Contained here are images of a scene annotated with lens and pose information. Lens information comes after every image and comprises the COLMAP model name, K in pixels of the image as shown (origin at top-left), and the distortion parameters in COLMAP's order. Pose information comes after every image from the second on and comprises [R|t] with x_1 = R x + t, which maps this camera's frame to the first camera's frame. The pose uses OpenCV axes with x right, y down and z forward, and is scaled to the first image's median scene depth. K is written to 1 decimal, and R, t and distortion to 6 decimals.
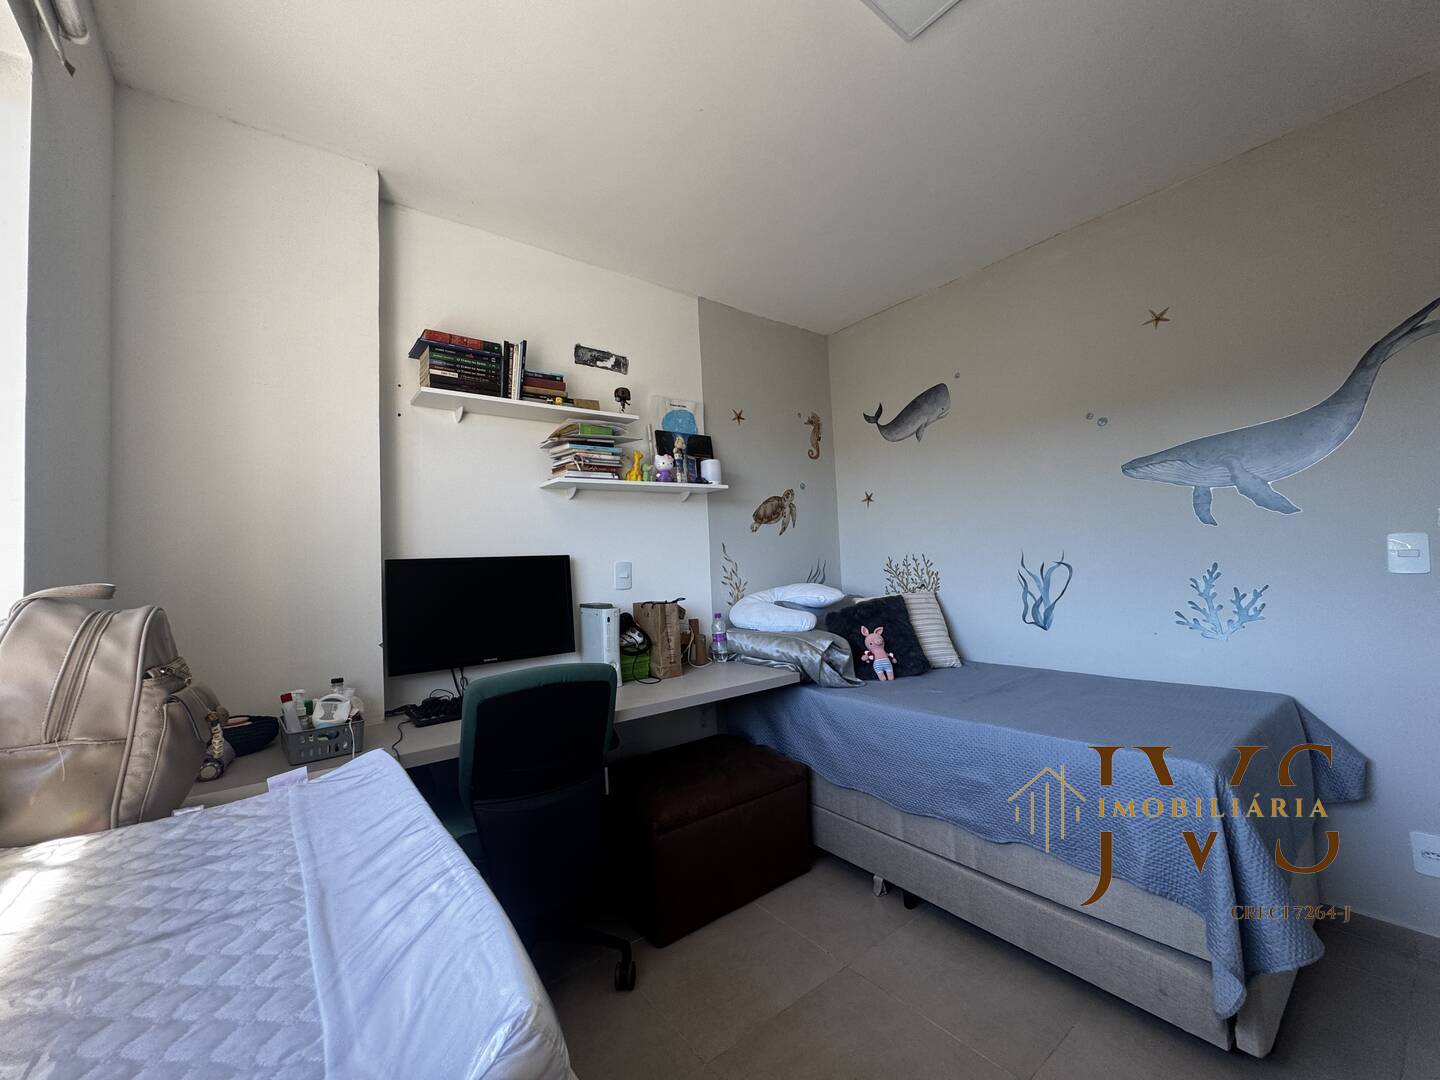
lens RADIAL K [[581.0, 0, 716.1], [0, 581.0, 536.4], [0, 0, 1]] dist [0.001379, -0.000022]
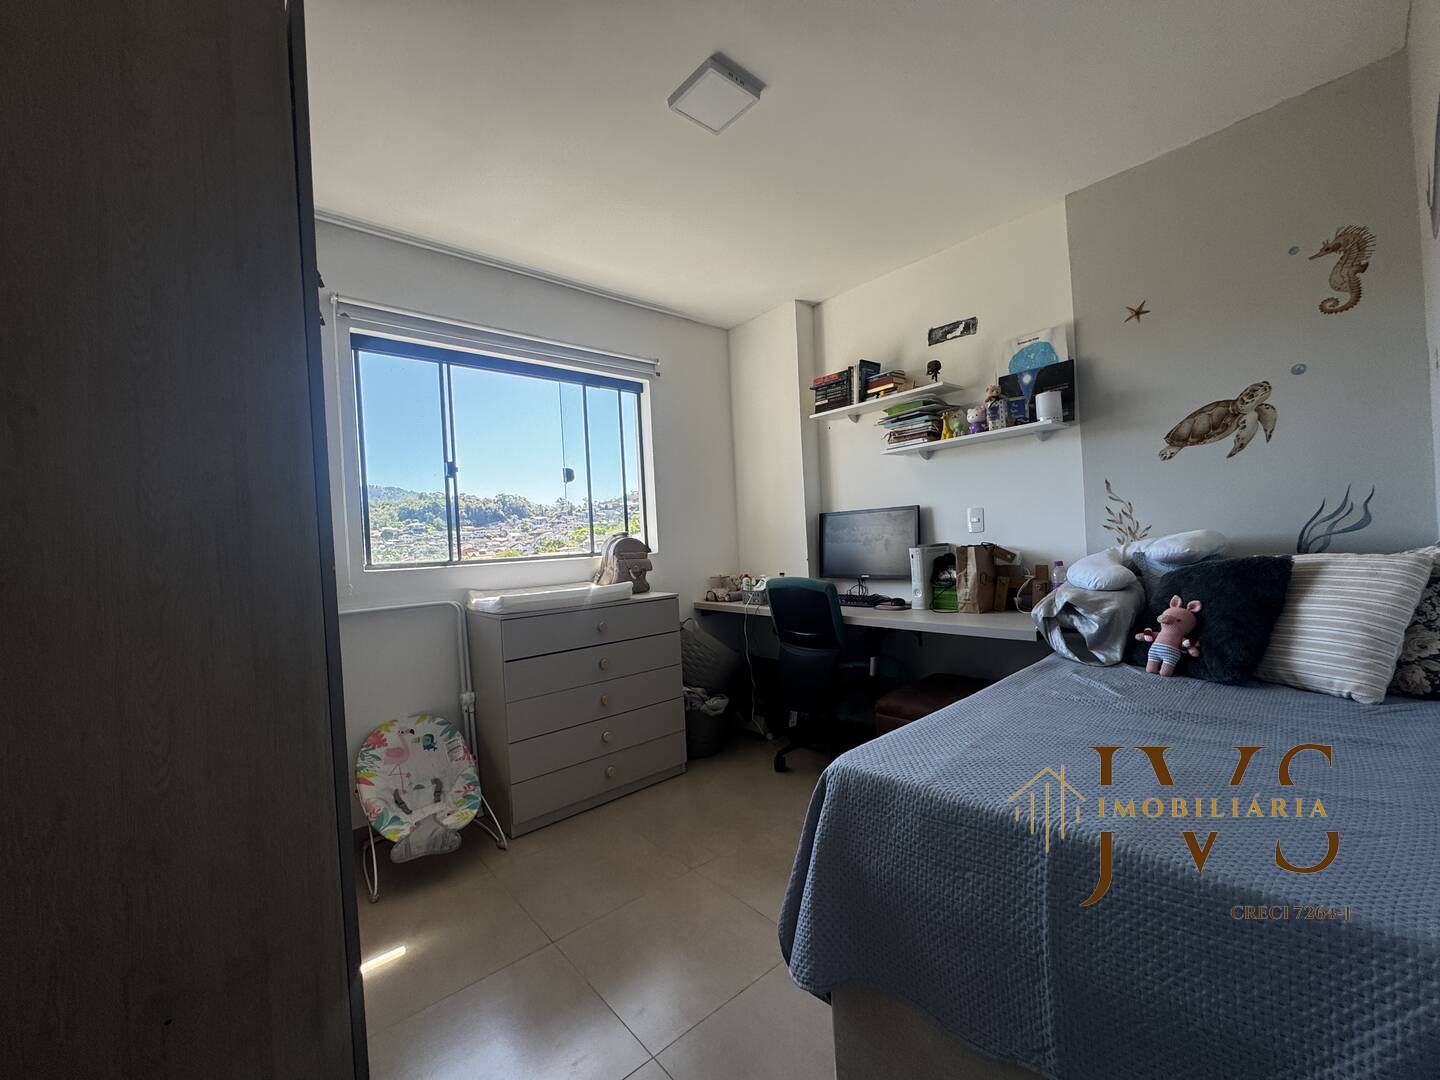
lens RADIAL K [[581.0, 0, 716.1], [0, 581.0, 536.4], [0, 0, 1]] dist [0.001379, -0.000022]
pose [[0.054708, 0.037321, -0.997805, 0.854286], [0.098975, 0.994177, 0.042612, 0.001358], [0.993585, -0.101089, 0.050696, 0.406559]]
